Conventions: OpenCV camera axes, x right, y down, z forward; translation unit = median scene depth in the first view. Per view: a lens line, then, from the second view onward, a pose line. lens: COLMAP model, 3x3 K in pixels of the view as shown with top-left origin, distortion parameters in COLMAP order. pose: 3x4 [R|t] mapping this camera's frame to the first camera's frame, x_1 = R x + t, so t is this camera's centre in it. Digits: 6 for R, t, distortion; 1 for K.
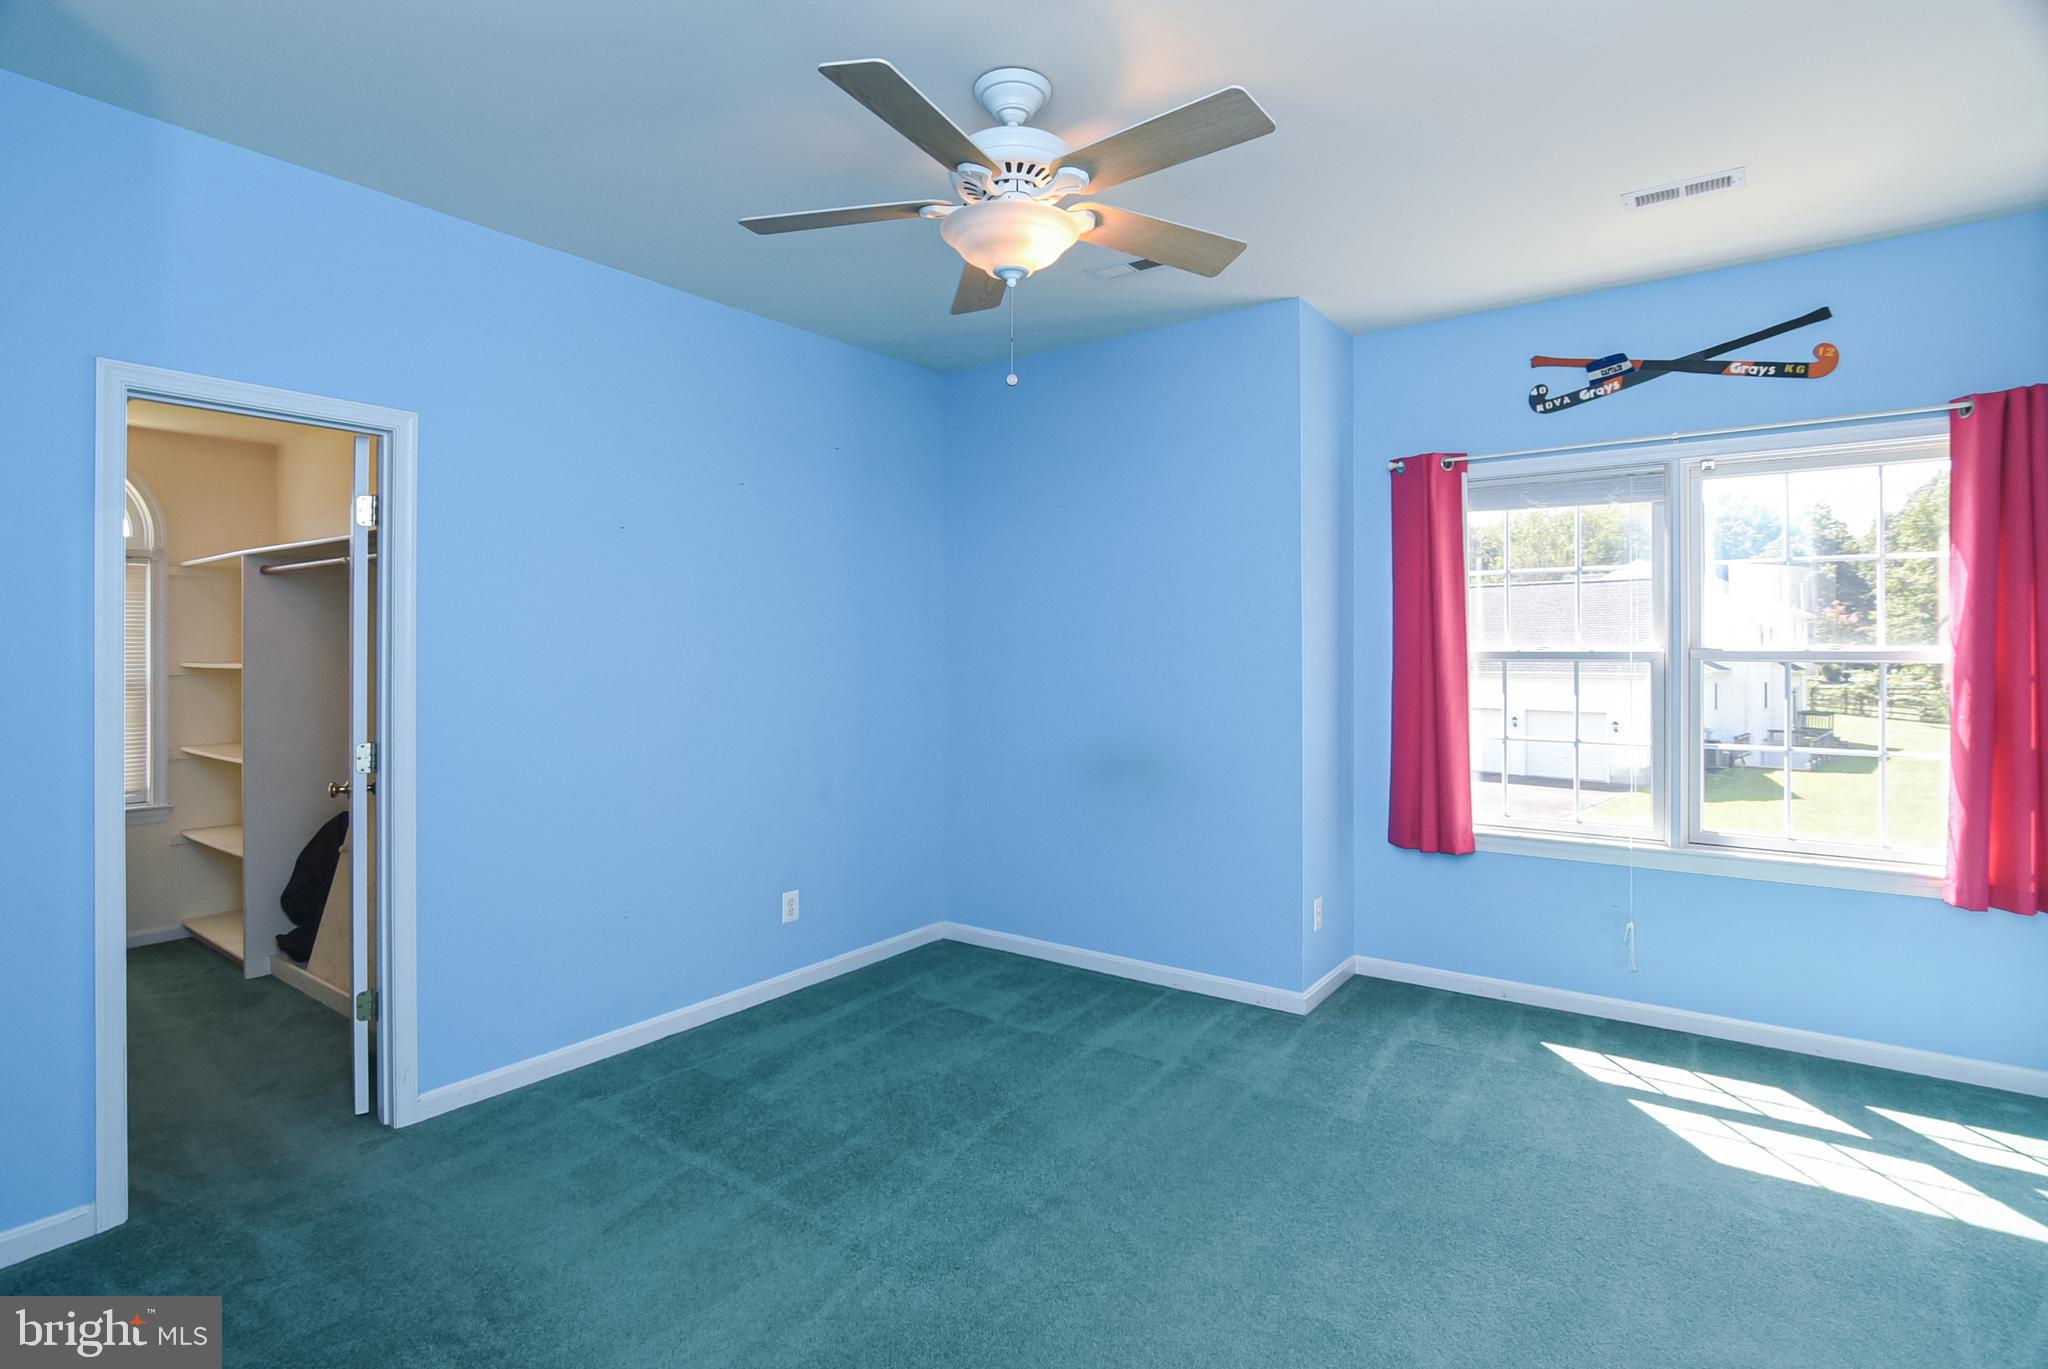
lens RADIAL K [[1031.7, 0, 1027.8], [0, 1031.7, 648.5], [0, 0, 1]] dist [-0.002119, -0.000120]
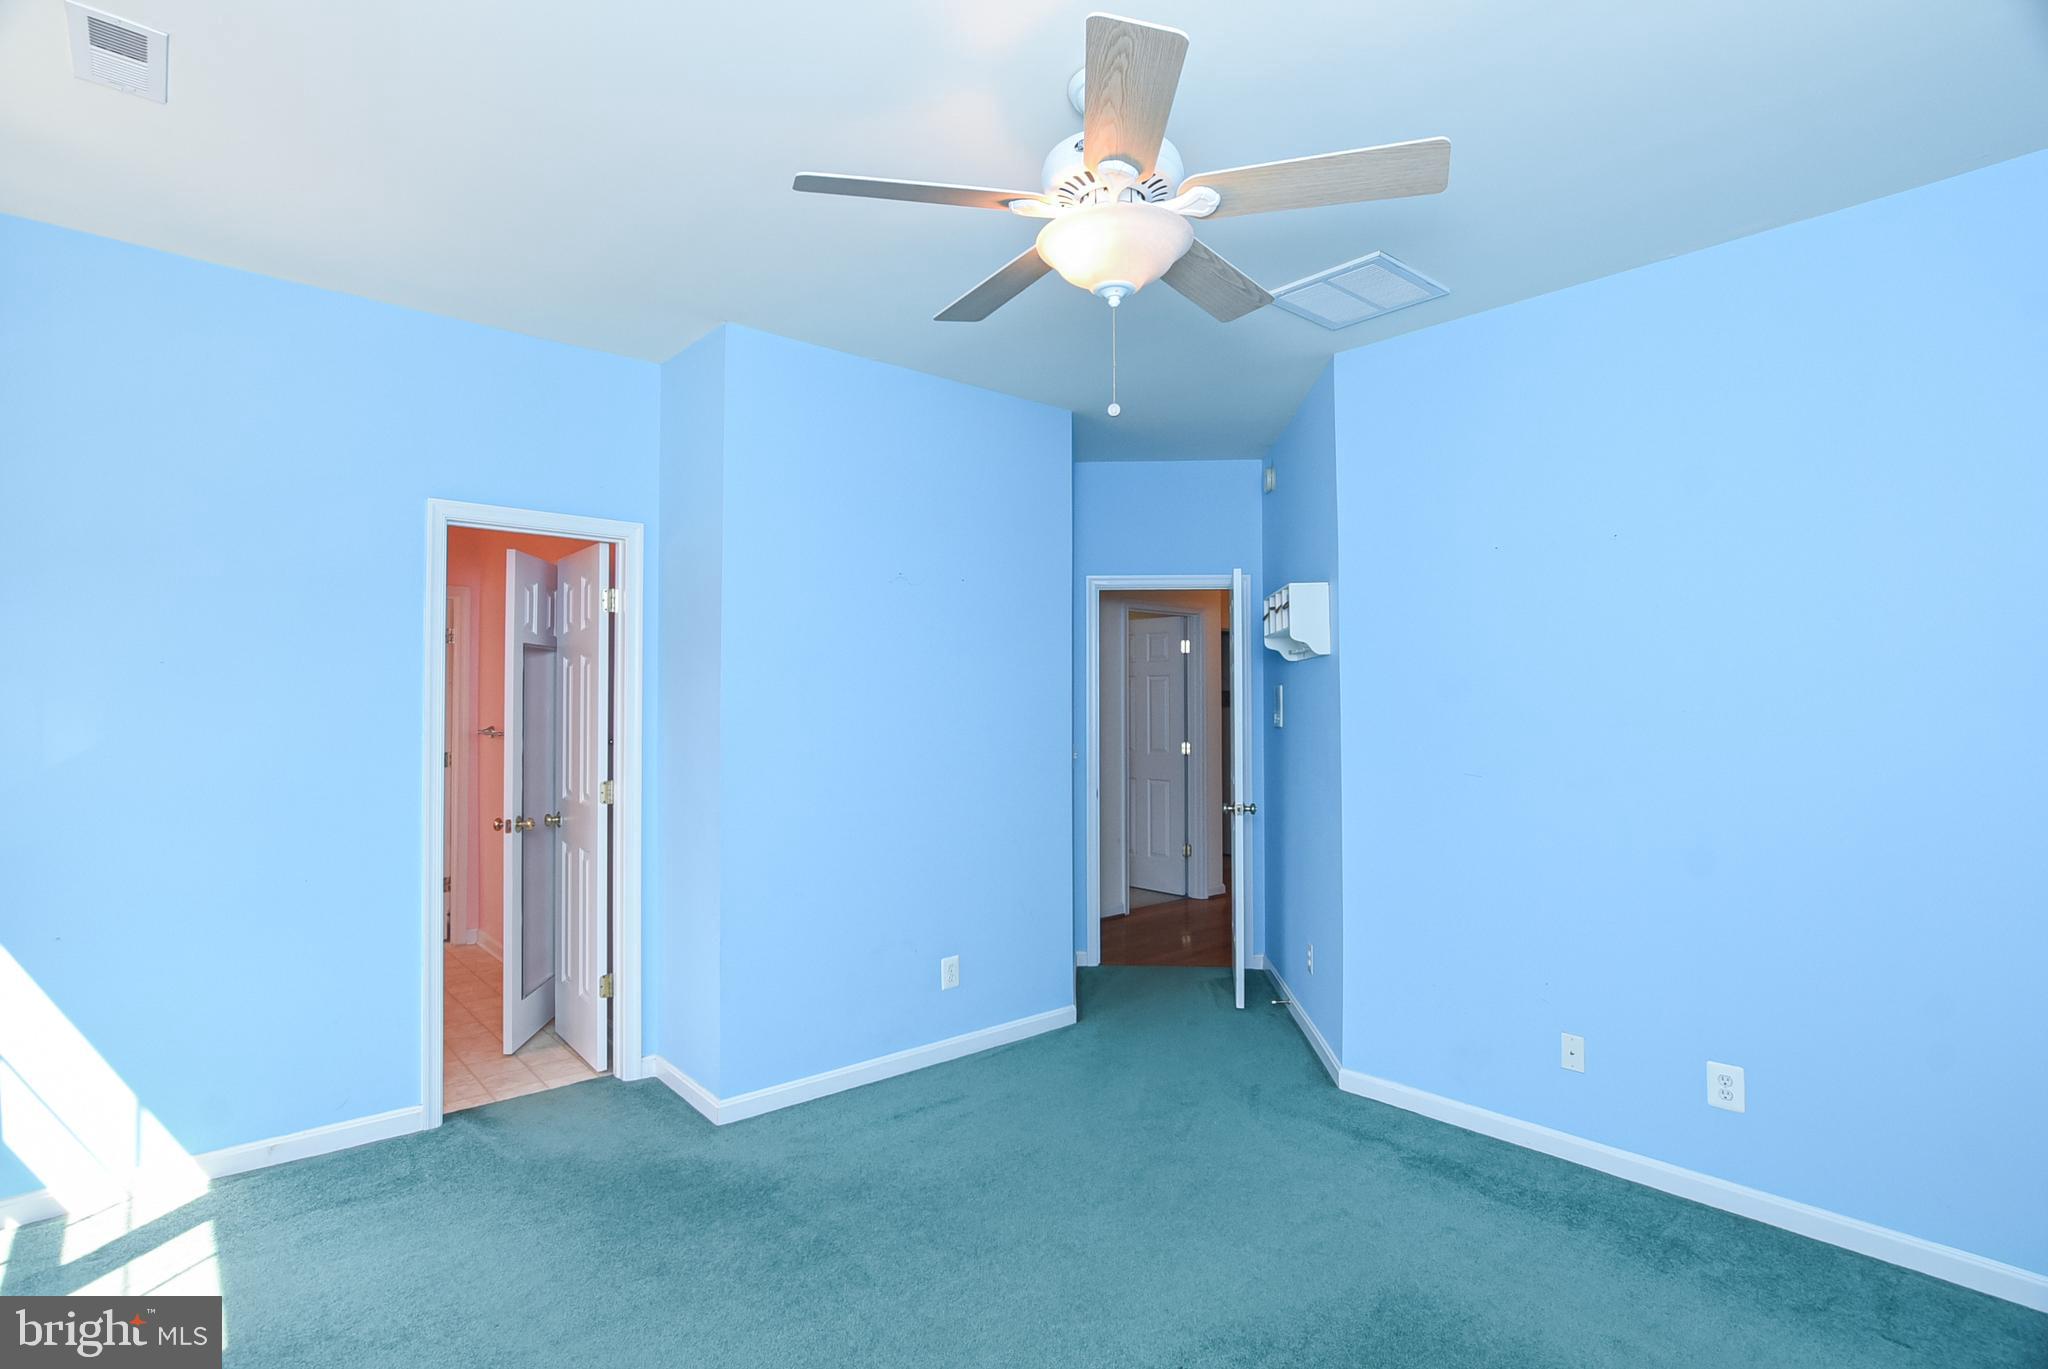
lens RADIAL K [[1006.0, 0, 1017.1], [0, 1006.0, 680.0], [0, 0, 1]] dist [-0.026223, 0.010565]
pose [[-0.972819, 0.007439, 0.231446, -0.092454], [0.002342, 0.999749, -0.022291, -0.005568], [-0.231554, -0.021143, -0.972592, 1.274459]]
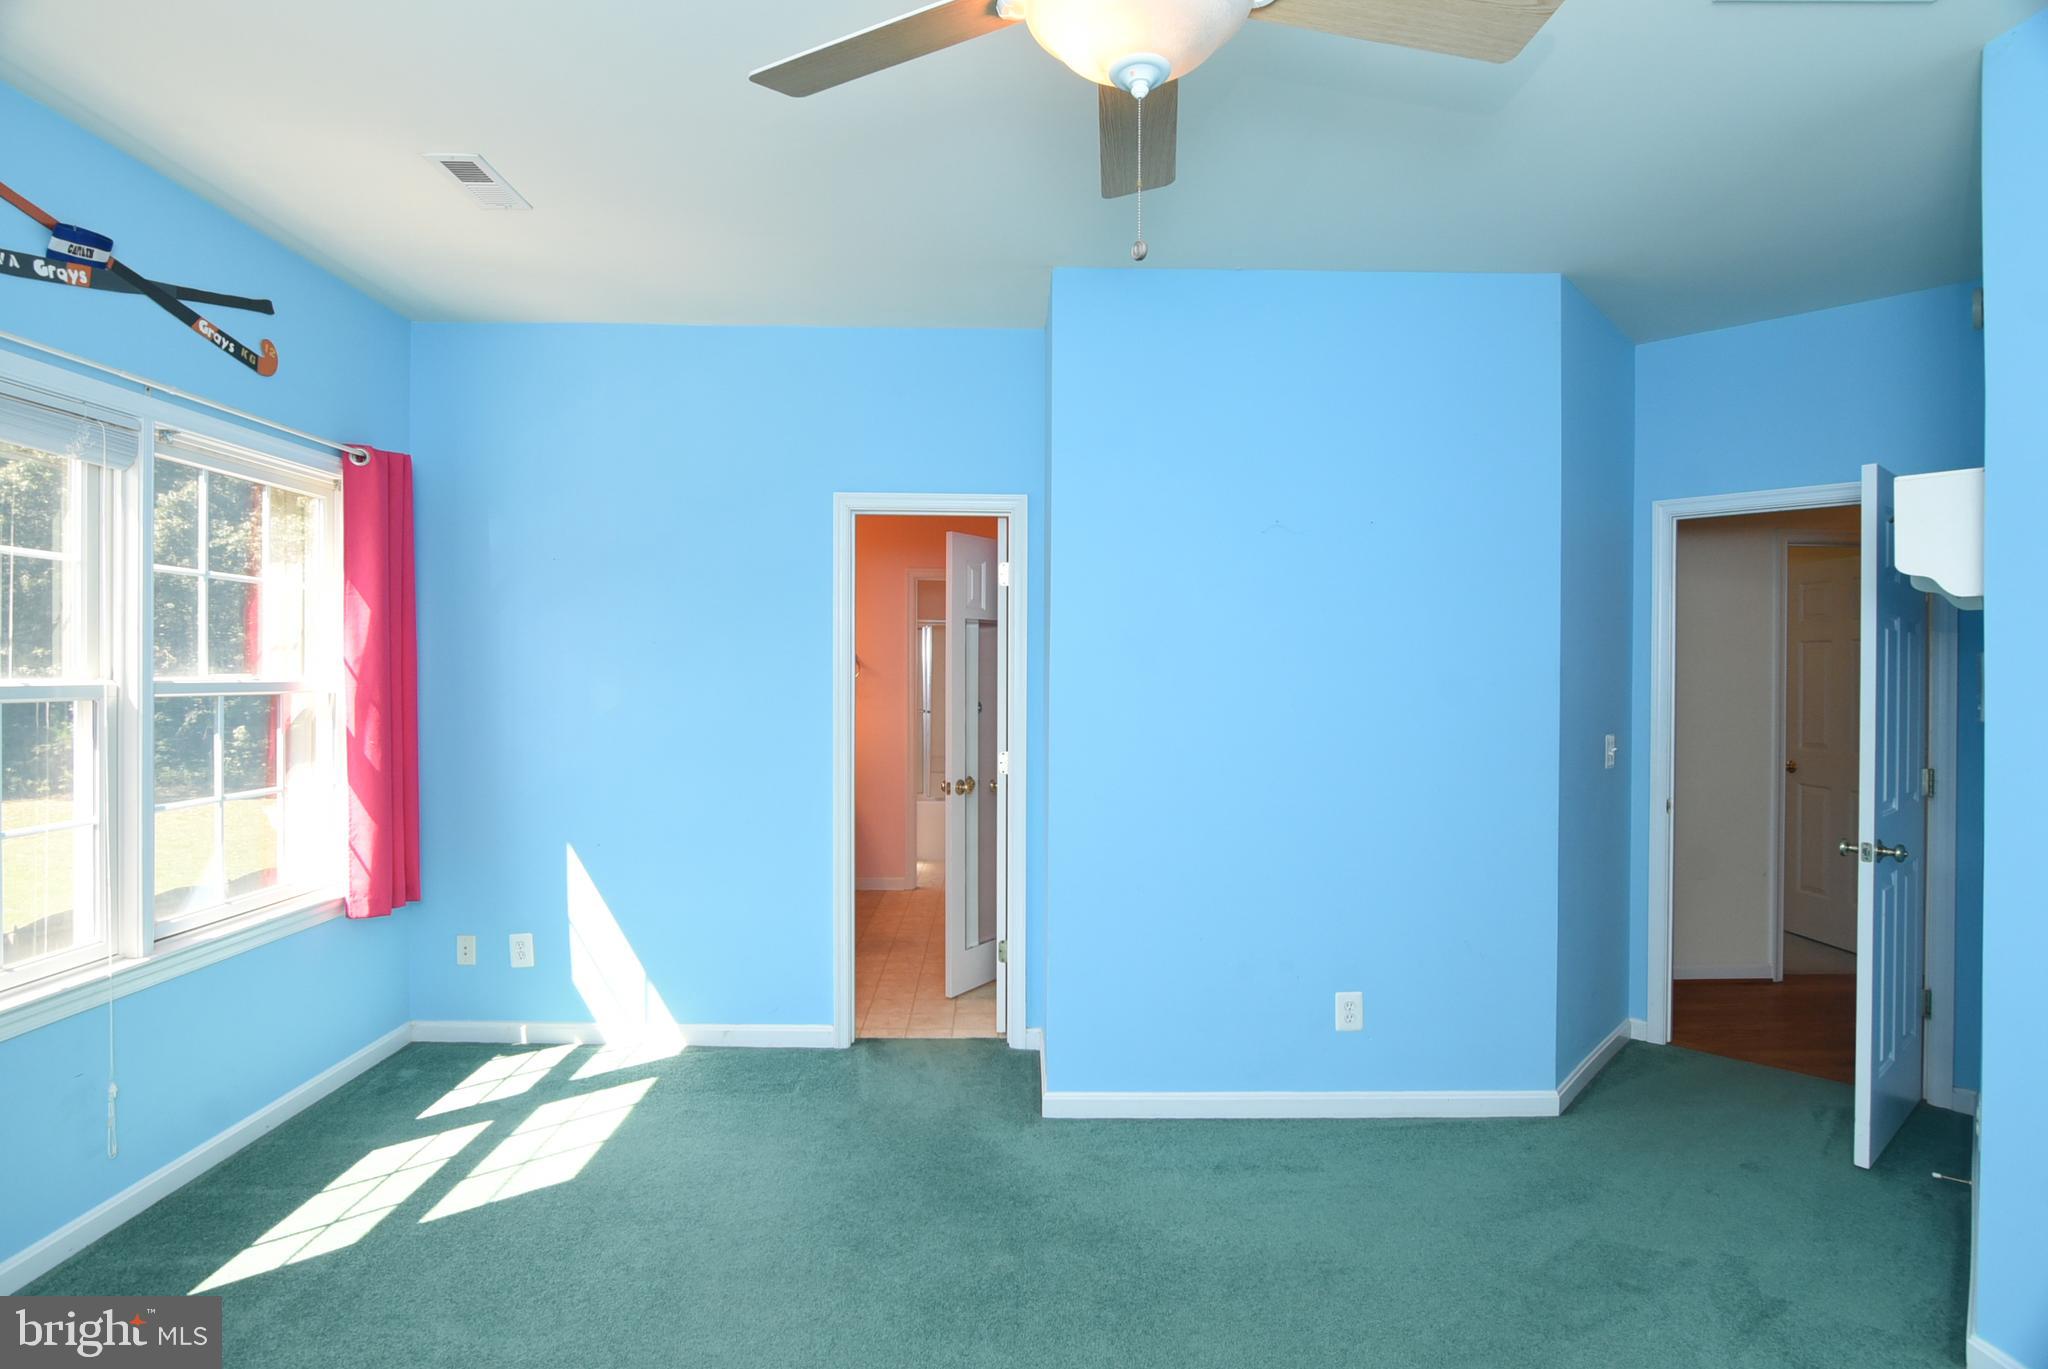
lens RADIAL K [[1006.0, 0, 1017.1], [0, 1006.0, 680.0], [0, 0, 1]] dist [-0.026223, 0.010565]
pose [[-0.592448, -0.006905, 0.805579, -0.309961], [-0.004642, 0.999976, 0.005157, -0.006534], [-0.805595, -0.000684, -0.592466, 0.967002]]
